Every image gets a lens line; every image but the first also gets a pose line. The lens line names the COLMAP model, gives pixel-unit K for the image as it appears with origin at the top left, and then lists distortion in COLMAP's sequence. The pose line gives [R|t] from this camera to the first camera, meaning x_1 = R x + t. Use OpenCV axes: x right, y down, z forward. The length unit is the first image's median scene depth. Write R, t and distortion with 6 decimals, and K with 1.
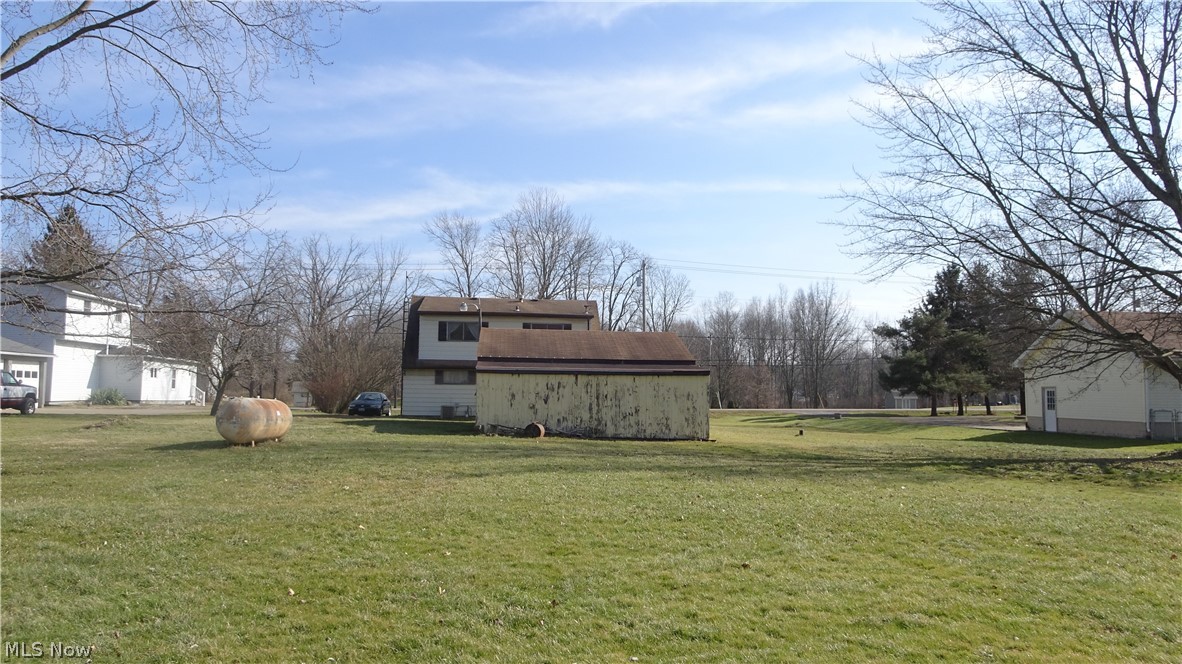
lens RADIAL K [[840.2, 0, 590.5], [0, 840.2, 330.6], [0, 0, 1]] dist [0.024575, 0.003357]
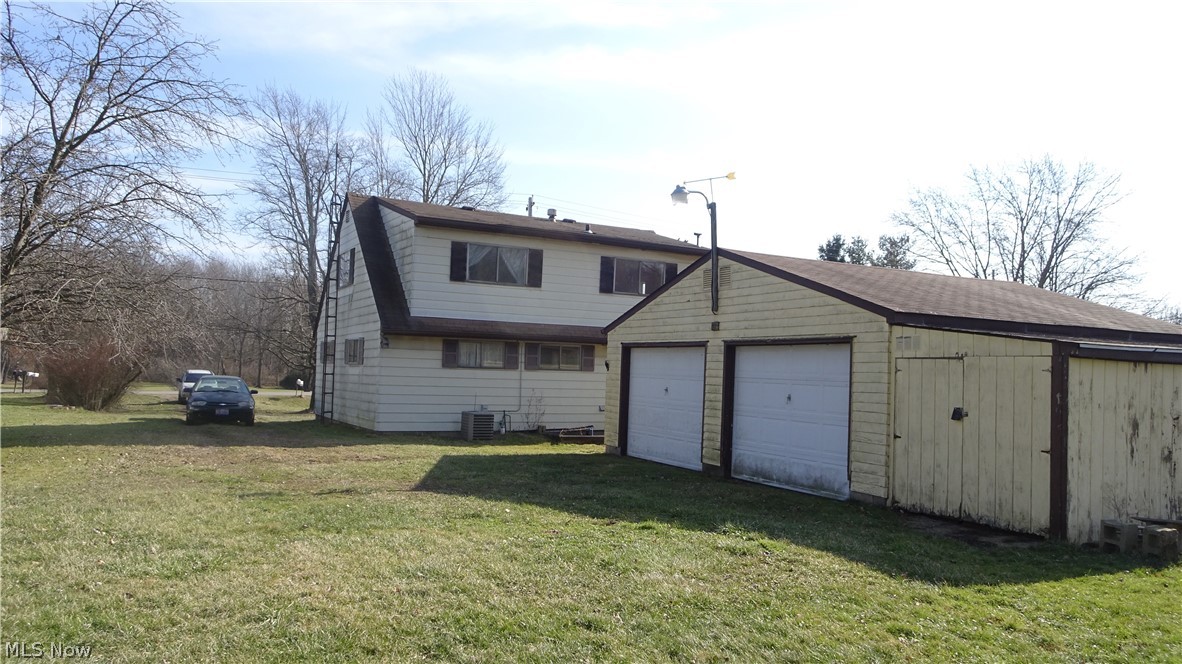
lens RADIAL K [[840.2, 0, 592.0], [0, 840.2, 334.1], [0, 0, 1]] dist [0.024575, 0.003357]
pose [[0.930952, 0.030676, 0.363850, -0.283926], [-0.043172, 0.998722, 0.026260, 0.026998], [-0.362580, -0.040154, 0.931087, 0.504885]]
